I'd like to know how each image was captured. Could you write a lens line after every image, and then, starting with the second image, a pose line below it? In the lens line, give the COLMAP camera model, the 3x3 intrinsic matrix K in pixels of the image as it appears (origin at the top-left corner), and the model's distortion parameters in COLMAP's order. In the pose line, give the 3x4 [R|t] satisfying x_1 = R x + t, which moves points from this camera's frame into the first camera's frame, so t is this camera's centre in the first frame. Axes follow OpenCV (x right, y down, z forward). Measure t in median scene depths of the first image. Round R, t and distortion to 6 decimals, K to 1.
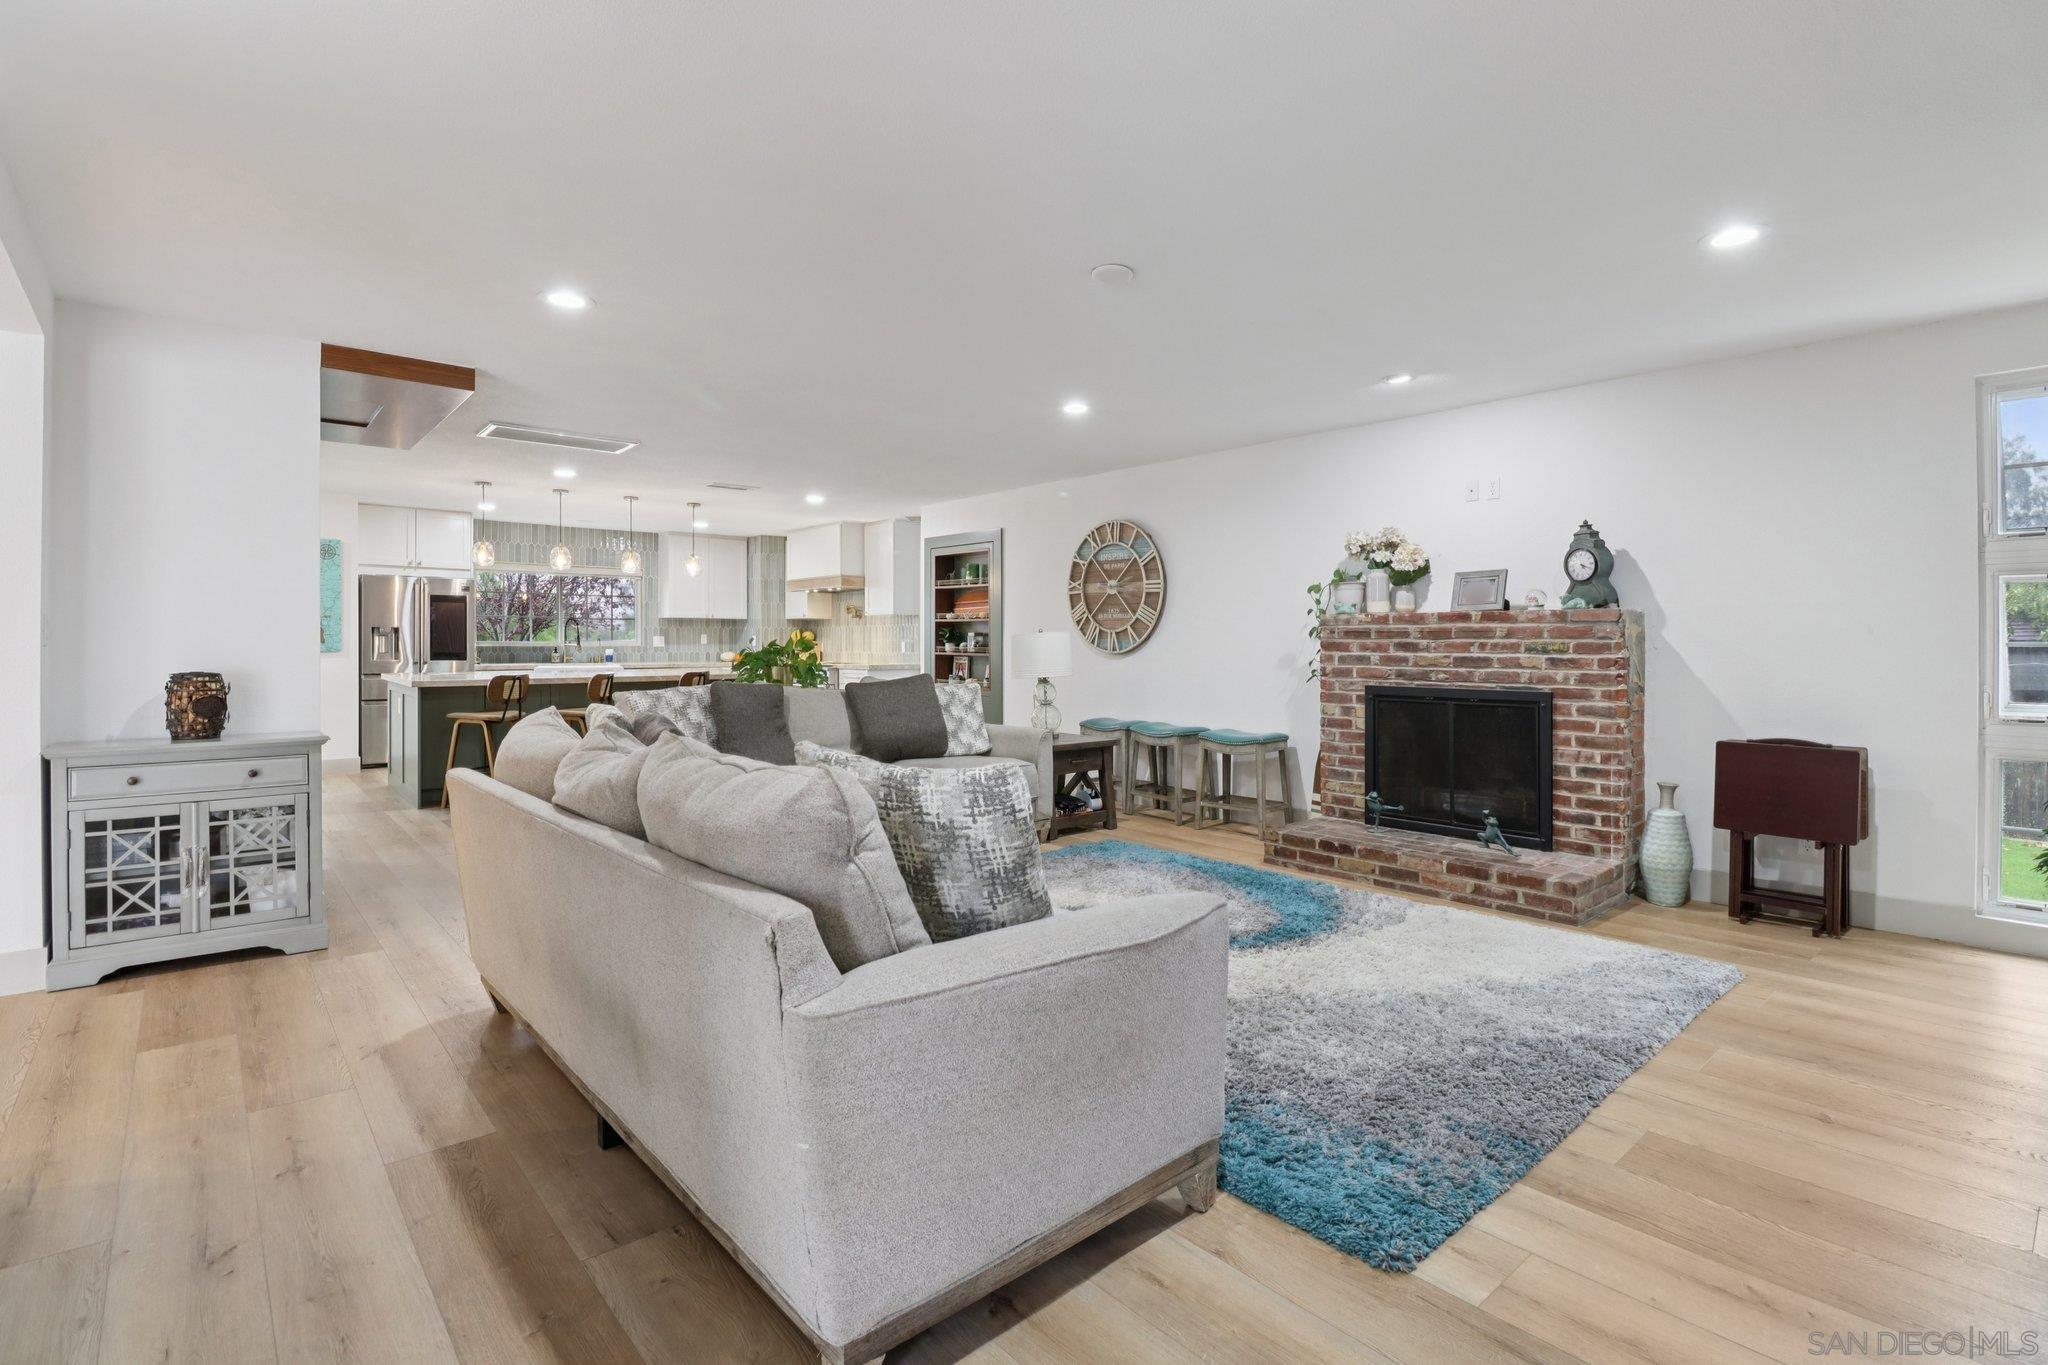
lens RADIAL K [[968.8, 0, 1030.8], [0, 968.8, 648.8], [0, 0, 1]] dist [0.019530, -0.014829]
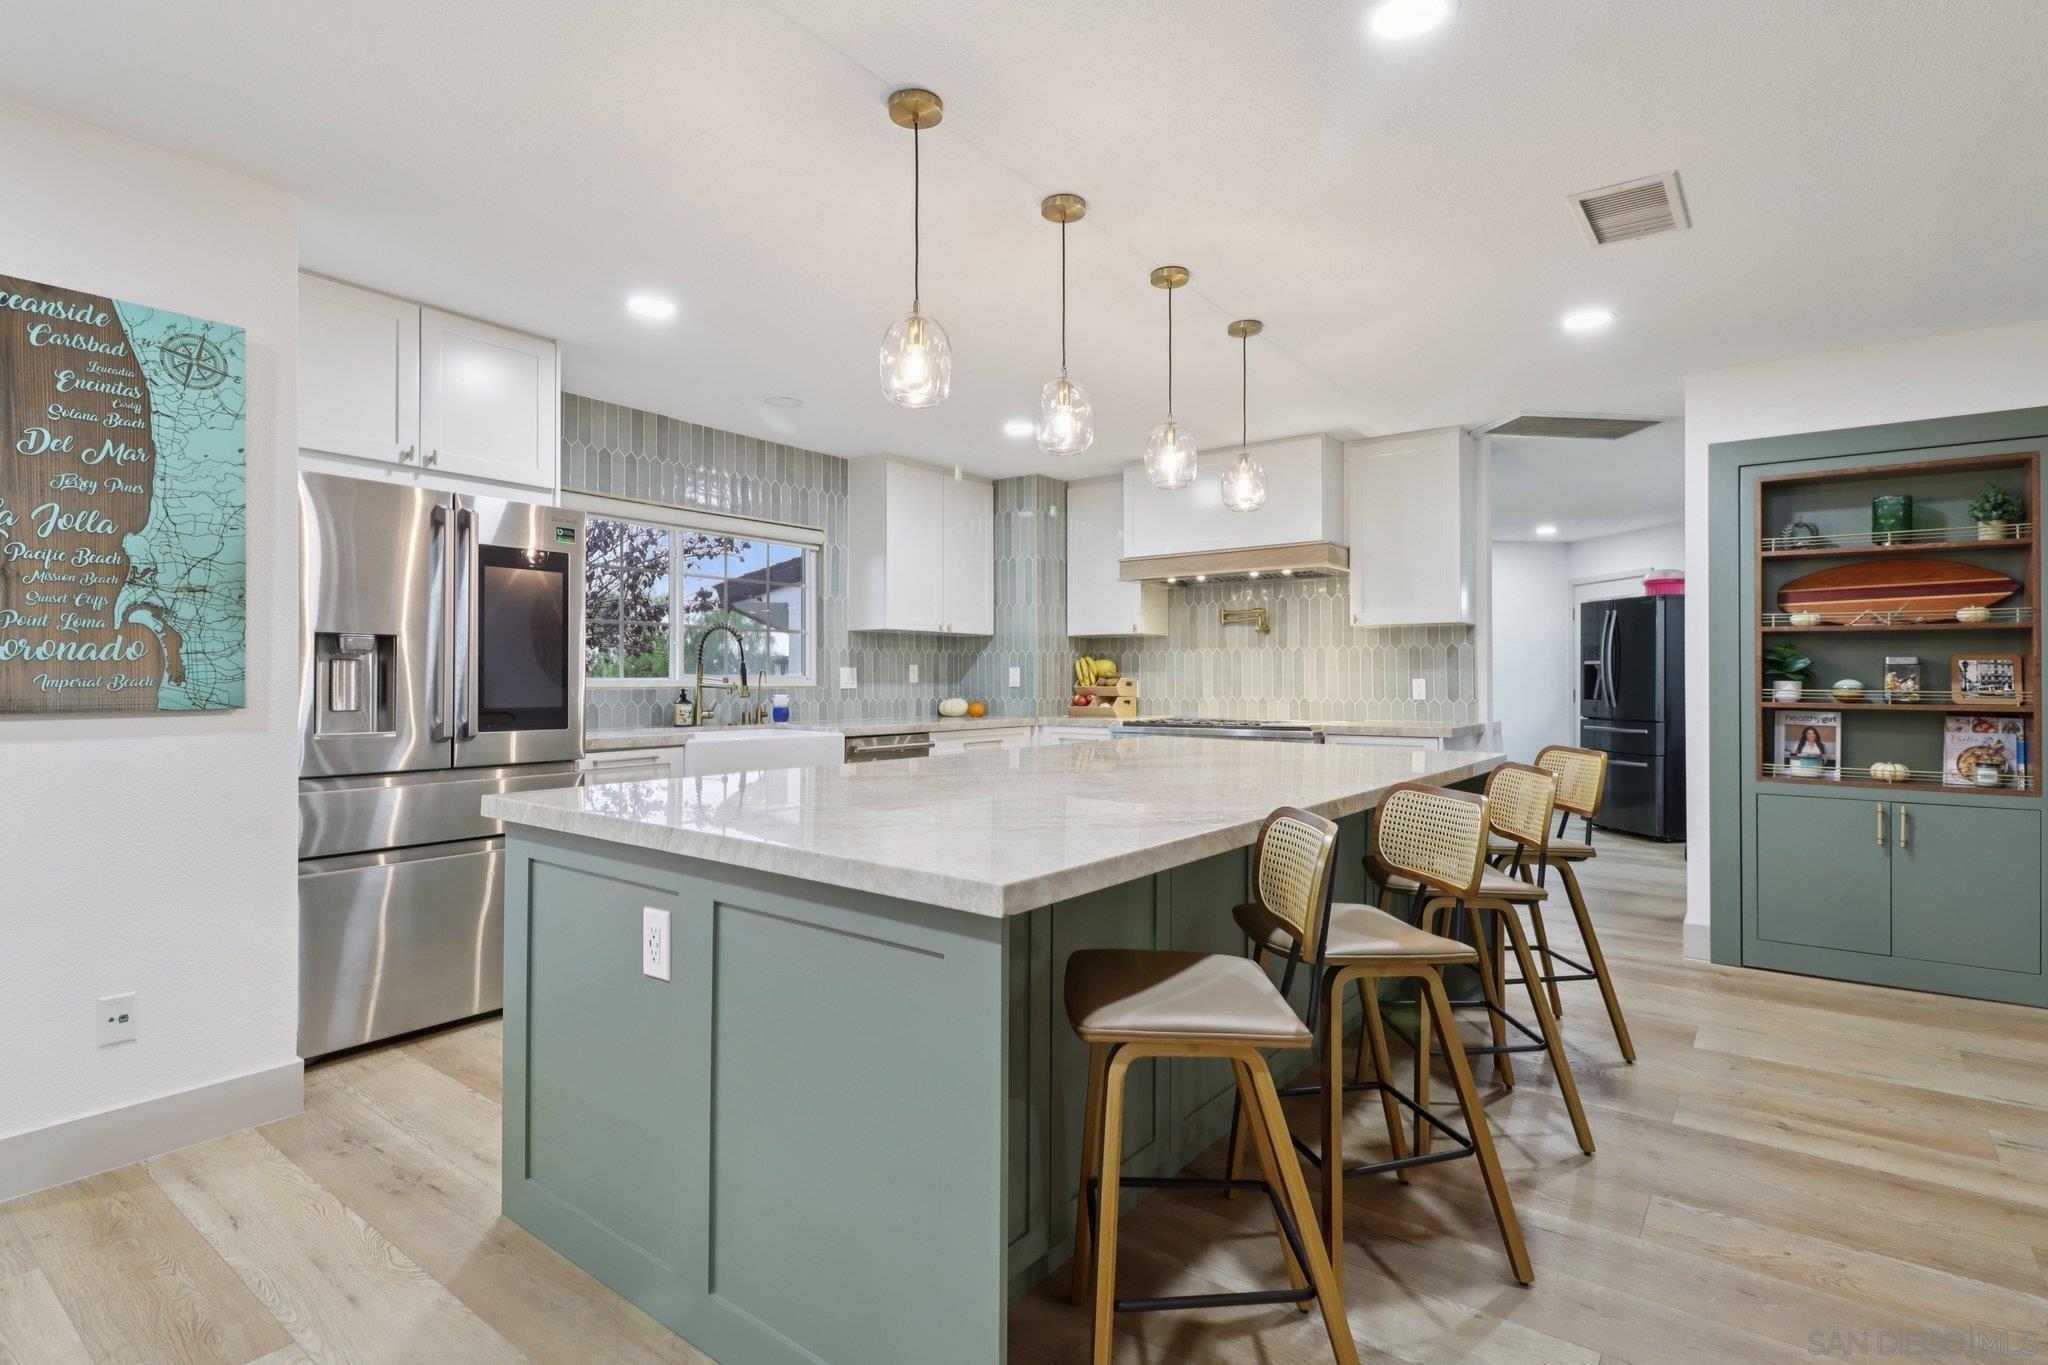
lens RADIAL K [[1005.5, 0, 1024.0], [0, 1005.5, 682.5], [0, 0, 1]] dist [0.022147, -0.018058]
pose [[0.981376, 0.000073, 0.192094, -0.410073], [0.001269, 0.999976, -0.006859, -0.001660], [-0.192090, 0.006975, 0.981352, 0.501214]]
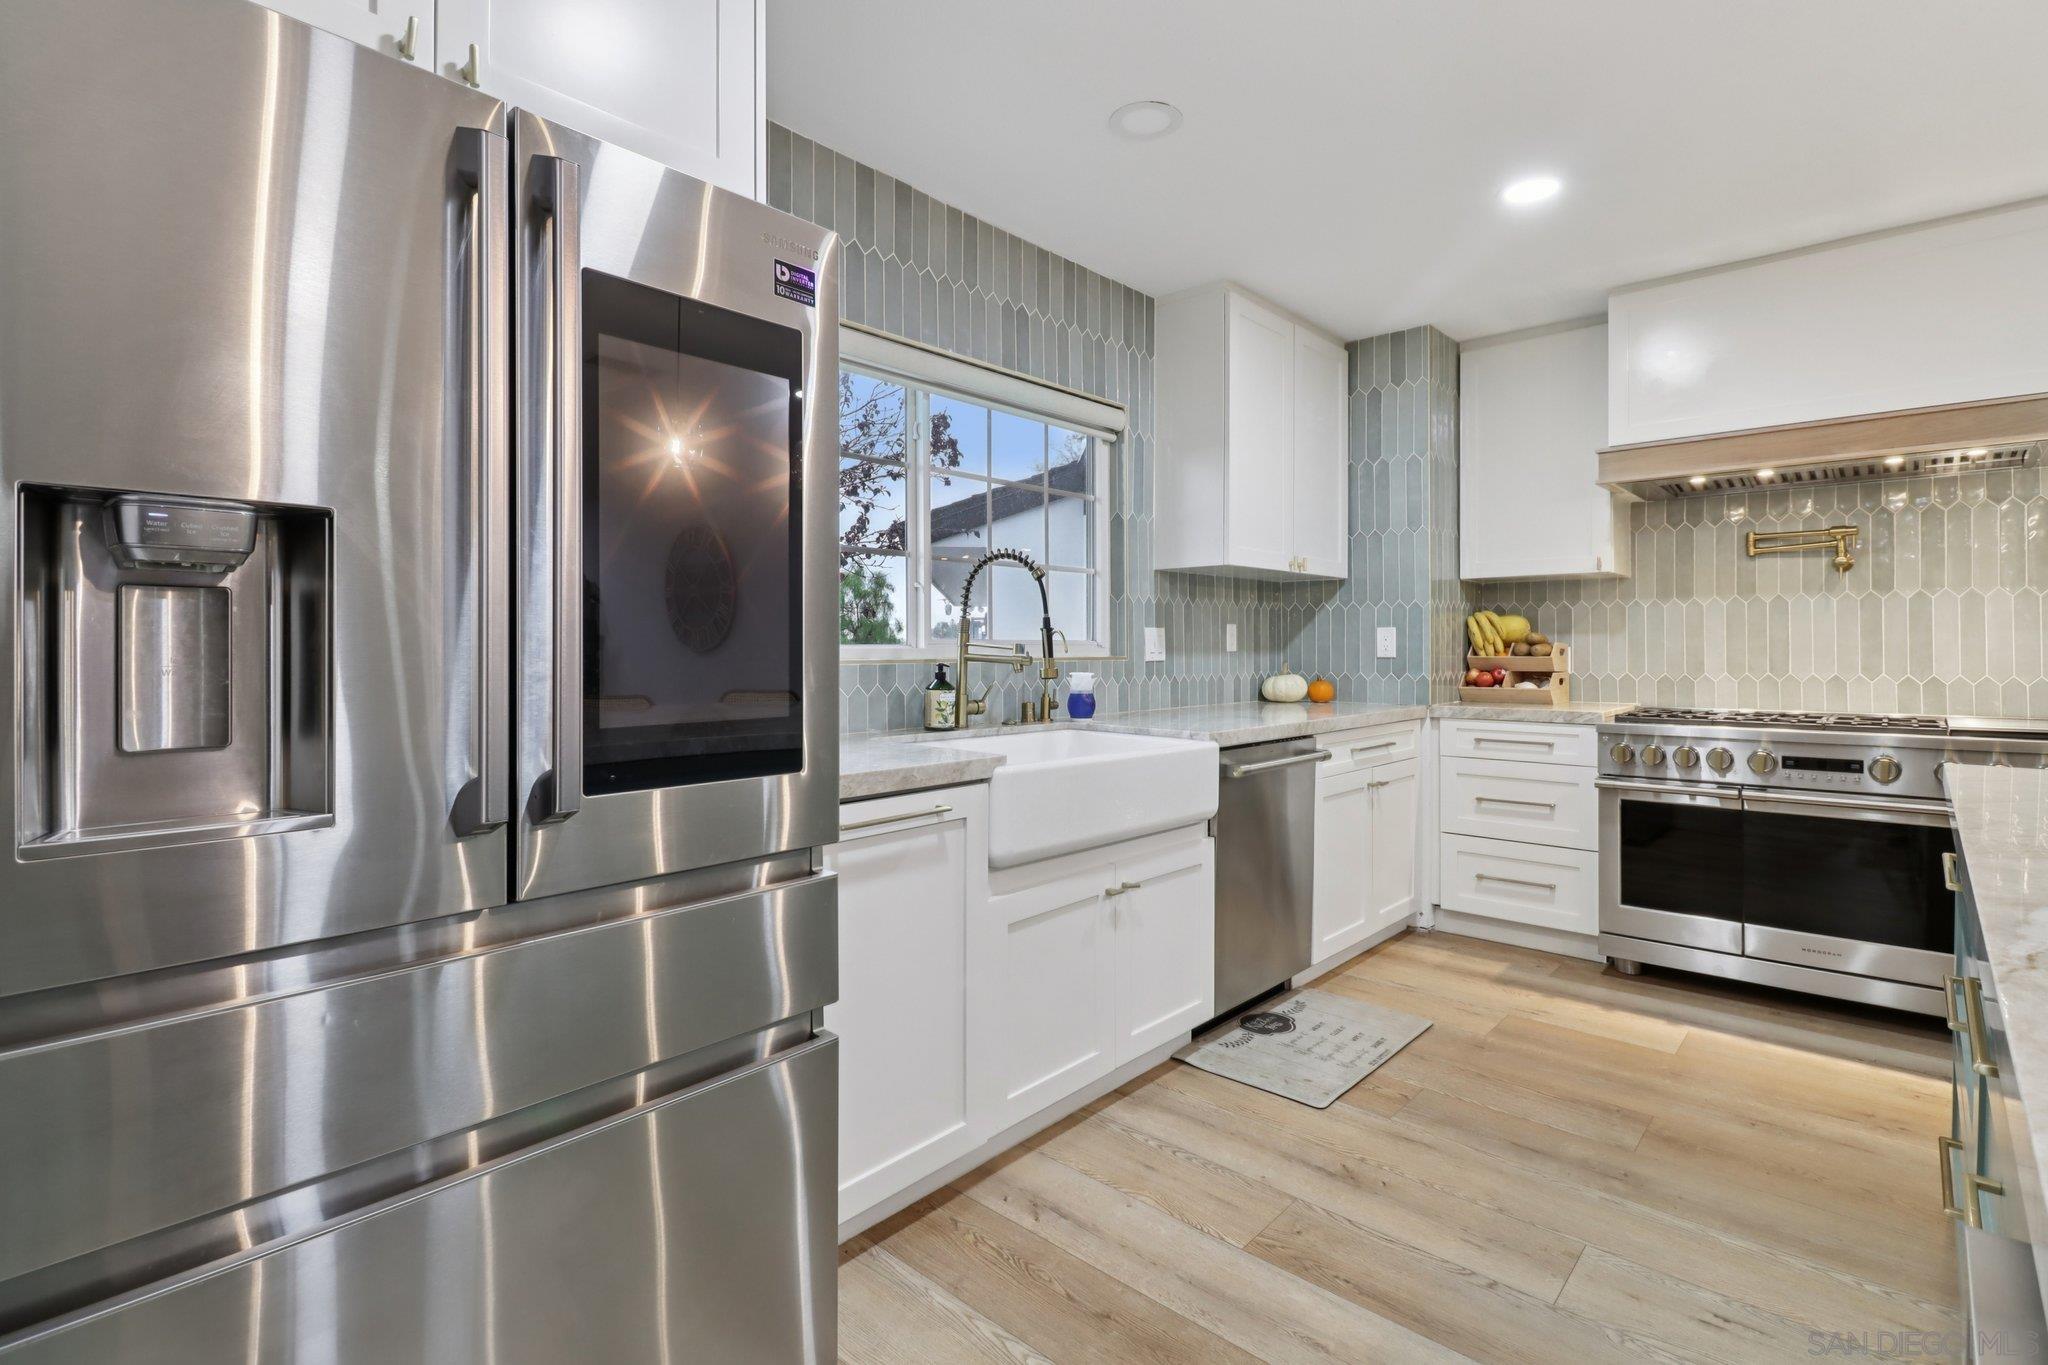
lens RADIAL K [[968.8, 0, 1030.8], [0, 968.8, 648.8], [0, 0, 1]] dist [0.019530, -0.014829]
pose [[0.993640, -0.001216, 0.112599, -0.477159], [0.001936, 0.999978, -0.006285, -0.004267], [-0.112589, 0.006463, 0.993621, 0.723392]]
